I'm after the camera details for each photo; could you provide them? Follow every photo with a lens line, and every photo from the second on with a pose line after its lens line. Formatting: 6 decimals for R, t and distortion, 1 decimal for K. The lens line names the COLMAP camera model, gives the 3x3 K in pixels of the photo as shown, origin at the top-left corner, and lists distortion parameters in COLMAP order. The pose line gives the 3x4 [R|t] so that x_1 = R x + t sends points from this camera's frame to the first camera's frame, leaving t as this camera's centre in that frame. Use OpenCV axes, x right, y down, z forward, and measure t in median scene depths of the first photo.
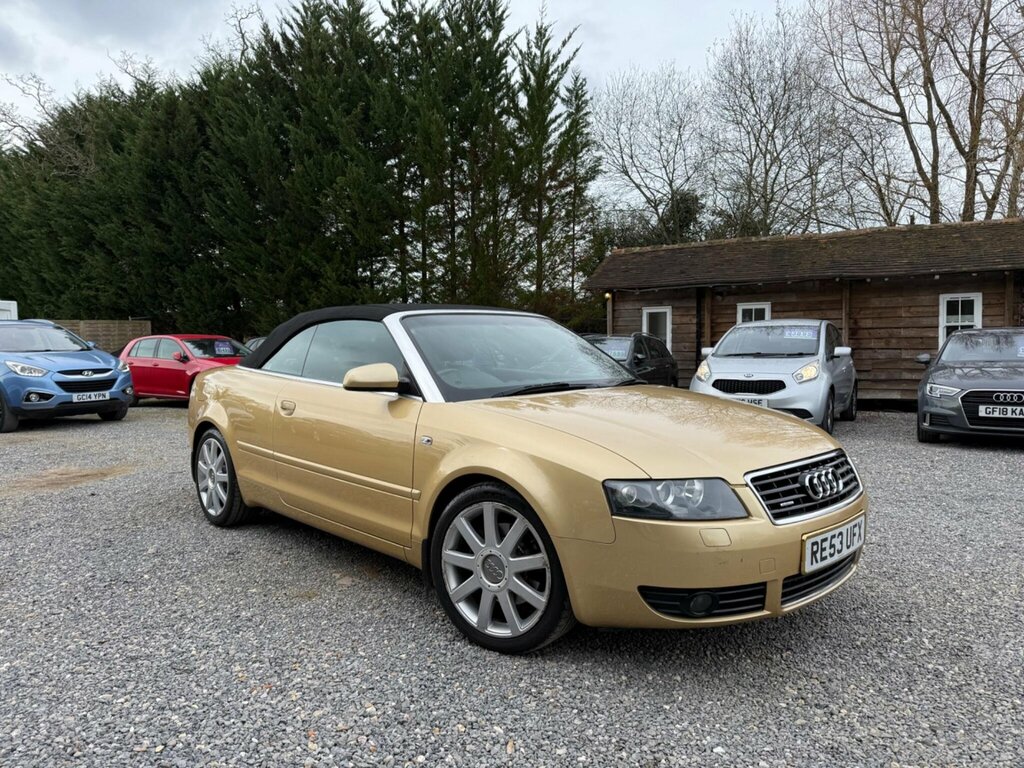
lens RADIAL K [[734.1, 0, 516.5], [0, 734.1, 384.0], [0, 0, 1]] dist [0.067252, -0.093464]
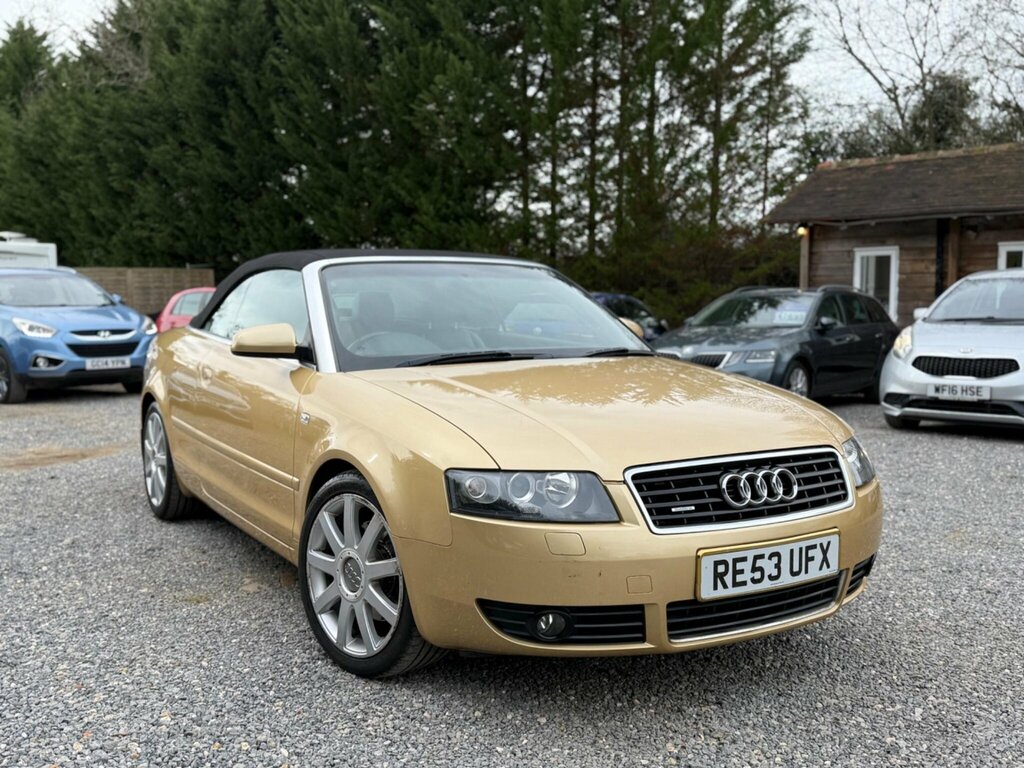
lens RADIAL K [[1026.7, 0, 506.9], [0, 1026.7, 389.2], [0, 0, 1]] dist [0.184462, -0.413575]
pose [[0.976522, 0.024975, -0.213965, 0.102817], [-0.018603, 0.999323, 0.031740, 0.001243], [0.214613, -0.027014, 0.976325, -0.023775]]
